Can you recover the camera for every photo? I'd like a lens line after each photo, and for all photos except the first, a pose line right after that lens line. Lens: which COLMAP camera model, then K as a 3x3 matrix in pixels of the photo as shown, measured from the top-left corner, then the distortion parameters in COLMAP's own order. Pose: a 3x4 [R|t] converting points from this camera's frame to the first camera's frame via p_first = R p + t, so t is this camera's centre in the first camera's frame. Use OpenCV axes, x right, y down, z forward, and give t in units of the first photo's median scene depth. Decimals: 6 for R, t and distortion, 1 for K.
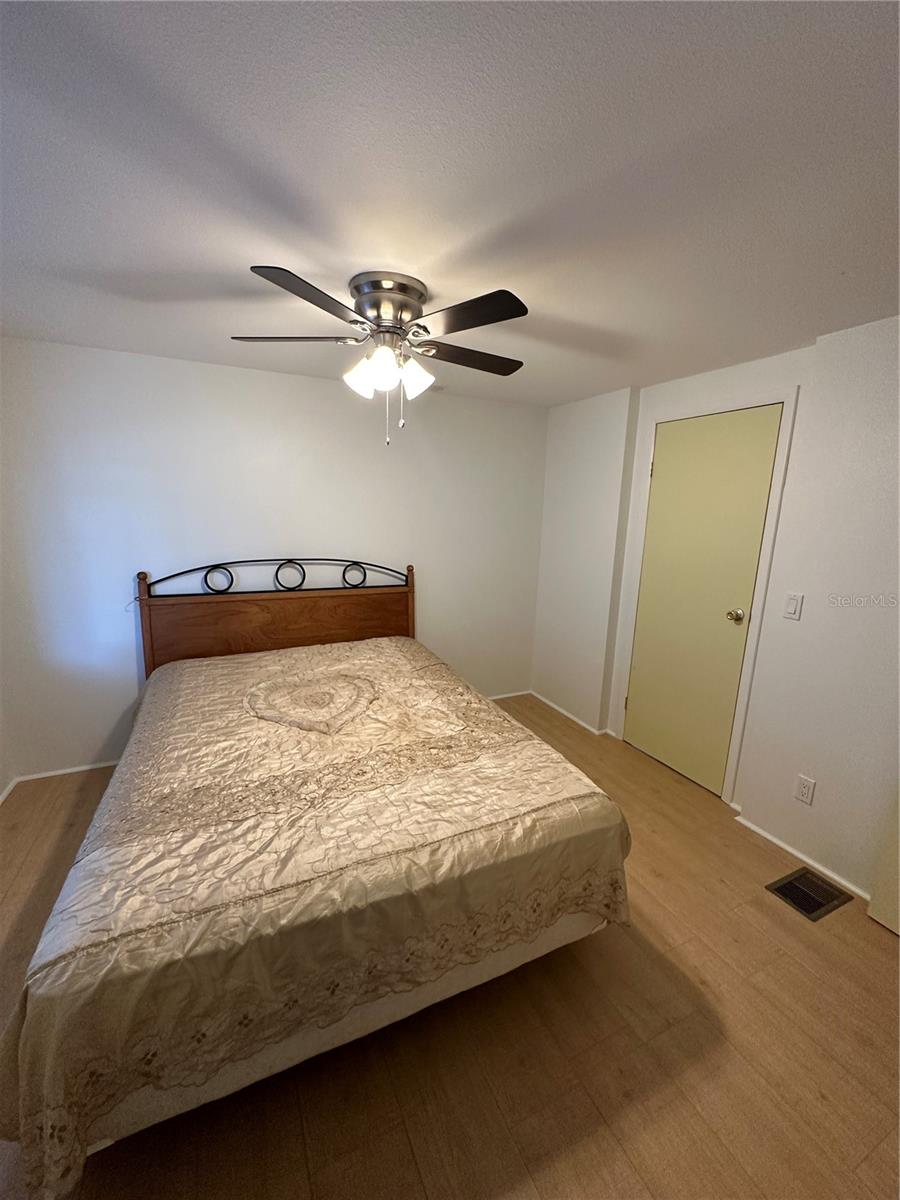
lens RADIAL K [[478.0, 0, 449.8], [0, 478.0, 604.2], [0, 0, 1]] dist [-0.003167, 0.001094]
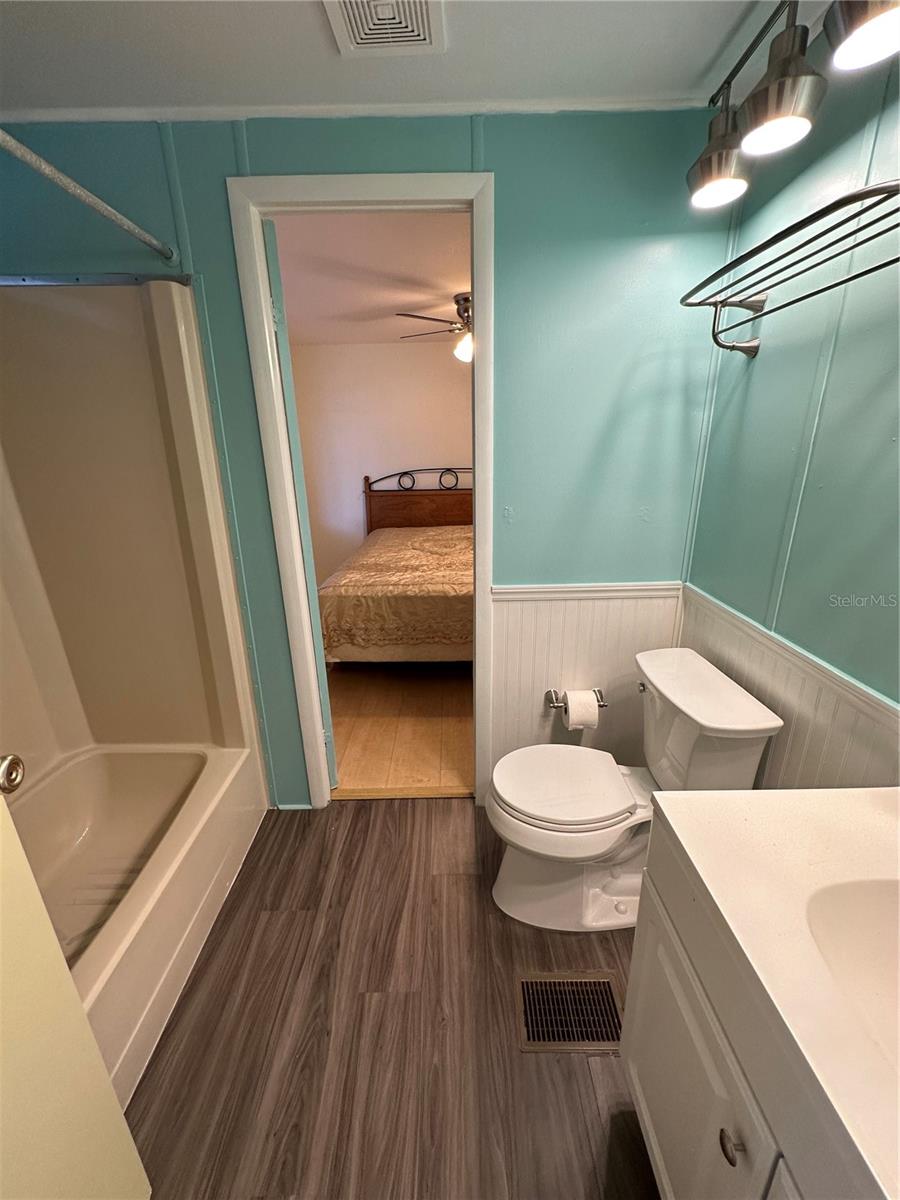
lens RADIAL K [[478.0, 0, 452.2], [0, 478.0, 599.3], [0, 0, 1]] dist [-0.003167, 0.001094]
pose [[0.903587, 0.089019, -0.419053, 0.508594], [-0.042041, 0.991877, 0.120052, 0.196955], [0.426336, -0.090860, 0.899990, -0.592392]]
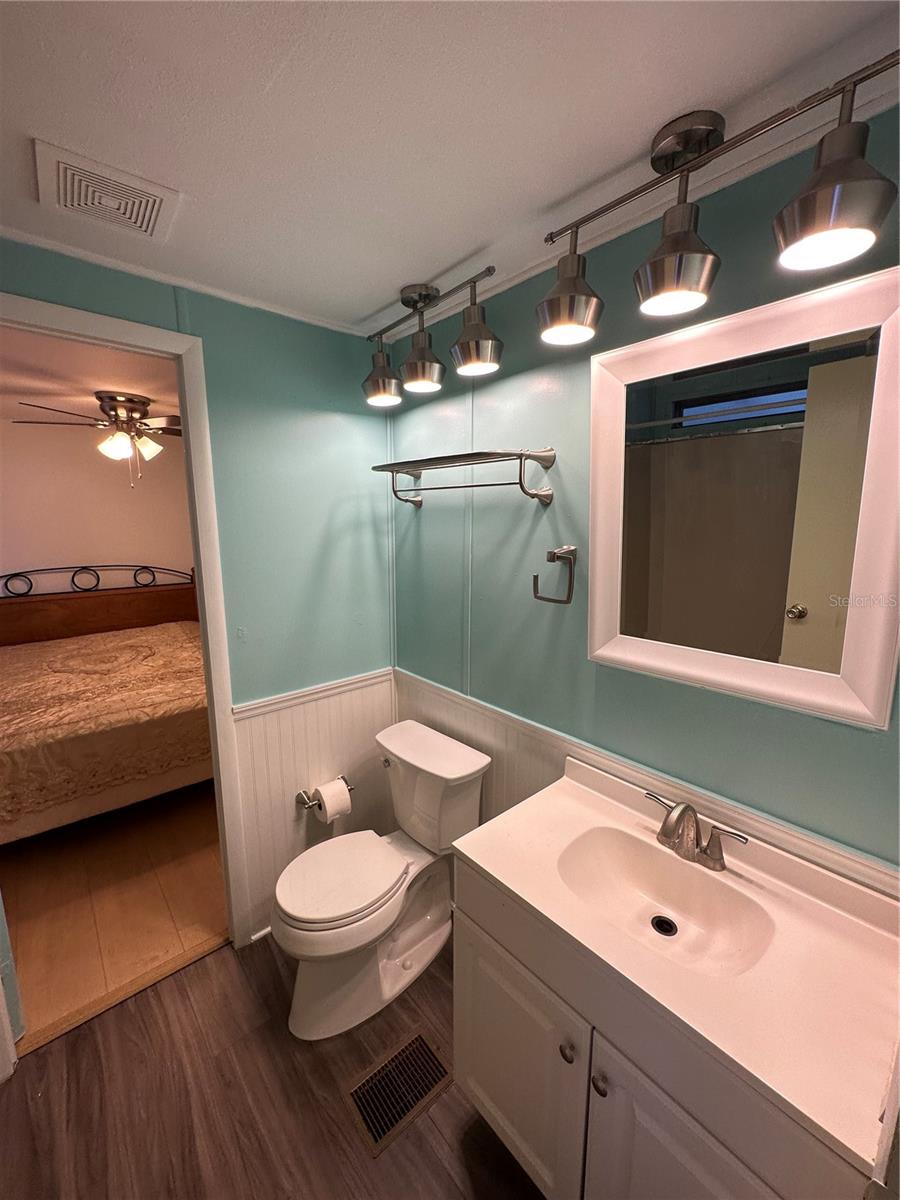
lens RADIAL K [[478.0, 0, 447.0], [0, 478.0, 598.2], [0, 0, 1]] dist [-0.003167, 0.001094]
pose [[0.962309, -0.072409, 0.262141, 0.376523], [0.079778, 0.996658, -0.017562, 0.130108], [-0.259993, 0.037813, 0.964870, -0.706675]]
